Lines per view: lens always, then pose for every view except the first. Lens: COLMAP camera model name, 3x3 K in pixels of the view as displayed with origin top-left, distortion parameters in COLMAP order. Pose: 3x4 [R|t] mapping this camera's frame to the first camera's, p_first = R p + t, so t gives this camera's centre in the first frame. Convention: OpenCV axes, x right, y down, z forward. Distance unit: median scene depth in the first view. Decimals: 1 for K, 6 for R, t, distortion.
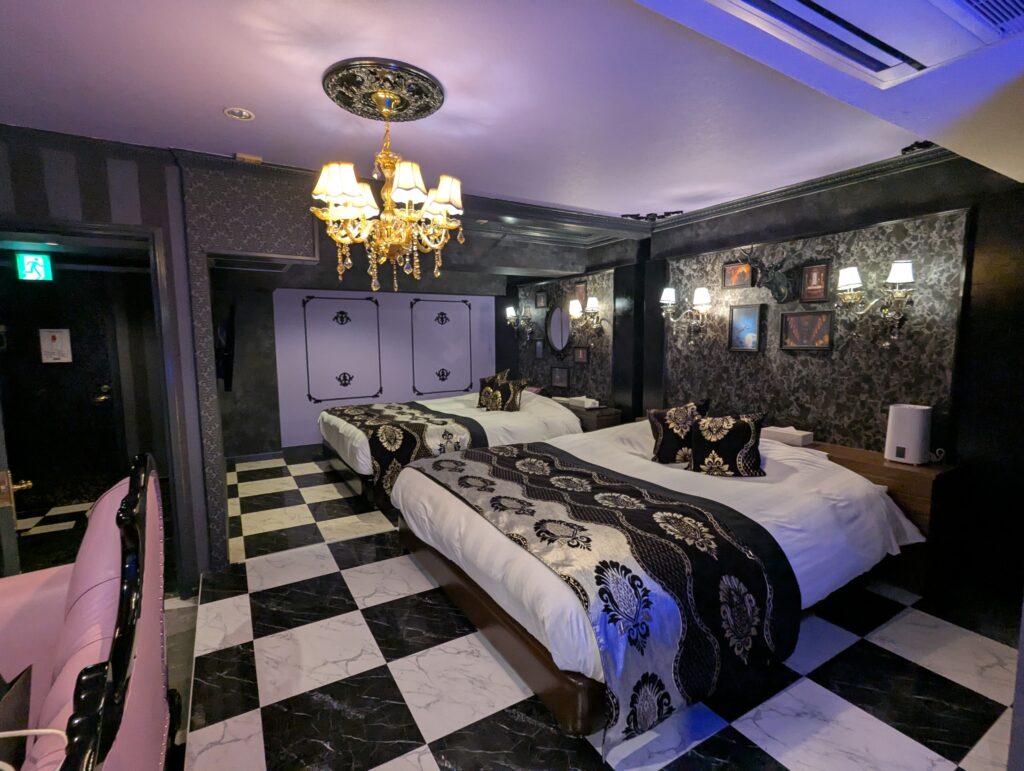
lens RADIAL K [[480.5, 0, 508.0], [0, 480.5, 381.1], [0, 0, 1]] dist [-0.005935, -0.001945]
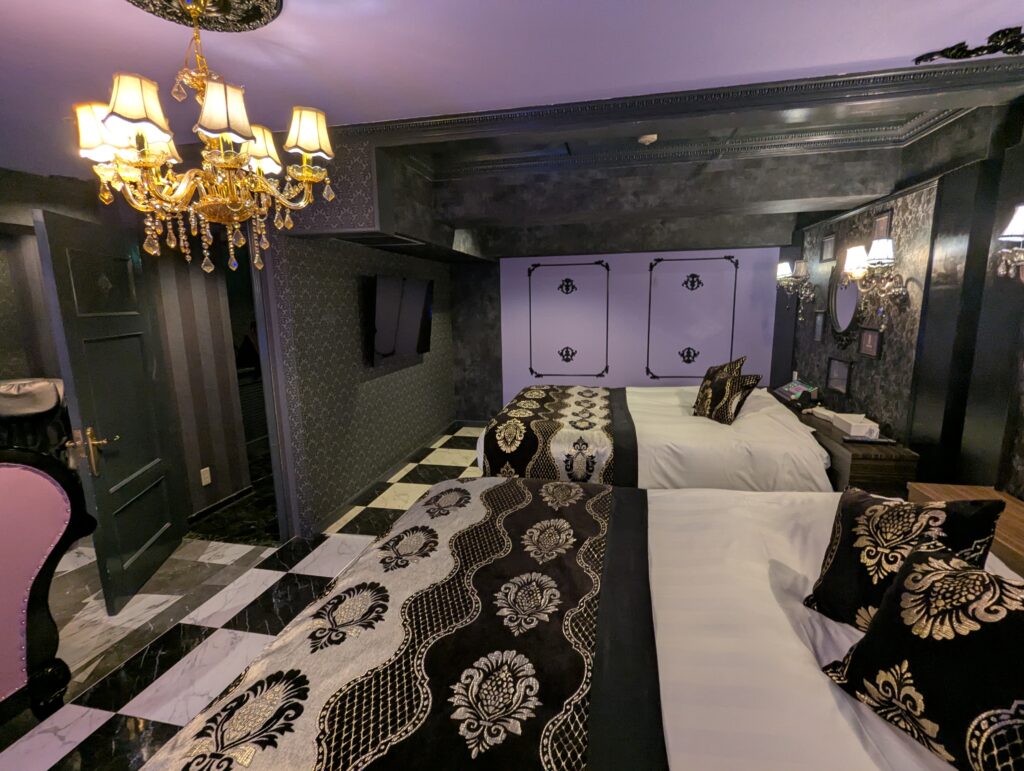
lens RADIAL K [[480.5, 0, 511.0], [0, 480.5, 384.9], [0, 0, 1]] dist [-0.005935, -0.001945]
pose [[0.740628, 0.109303, -0.662966, 0.238289], [-0.051134, 0.992987, 0.106590, -0.046824], [0.669967, -0.045043, 0.741023, 0.309050]]
